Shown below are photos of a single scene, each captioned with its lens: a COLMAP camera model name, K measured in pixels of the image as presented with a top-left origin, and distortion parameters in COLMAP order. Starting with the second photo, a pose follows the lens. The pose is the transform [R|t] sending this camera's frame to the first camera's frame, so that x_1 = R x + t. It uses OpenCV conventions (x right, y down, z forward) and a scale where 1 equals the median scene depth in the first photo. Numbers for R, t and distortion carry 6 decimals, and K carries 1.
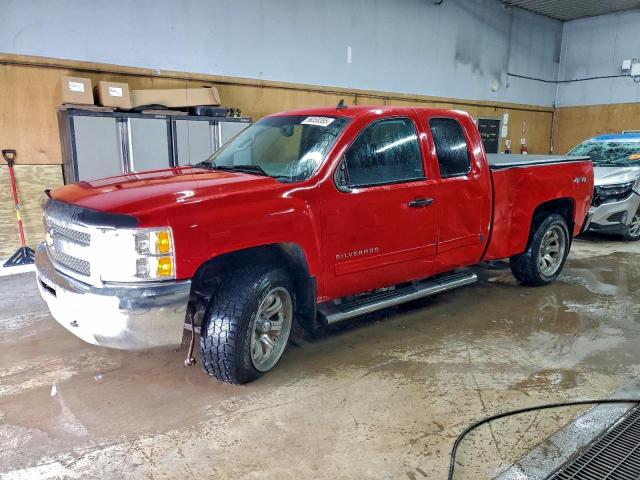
lens RADIAL K [[540.6, 0, 322.1], [0, 540.6, 251.4], [0, 0, 1]] dist [-0.000742, 0.052921]
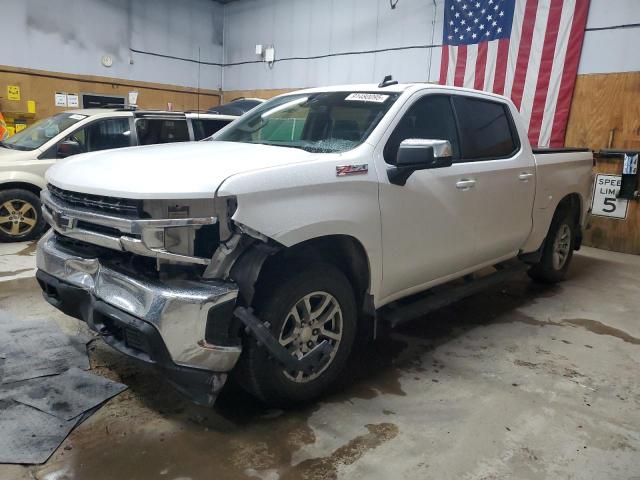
lens RADIAL K [[529.7, 0, 312.9], [0, 529.7, 225.8], [0, 0, 1]] dist [0.031872, 0.020348]
pose [[0.994328, 0.022317, 0.103992, 0.600553], [-0.019785, 0.999484, -0.025313, -0.004363], [-0.104503, 0.023112, 0.994256, 0.051523]]
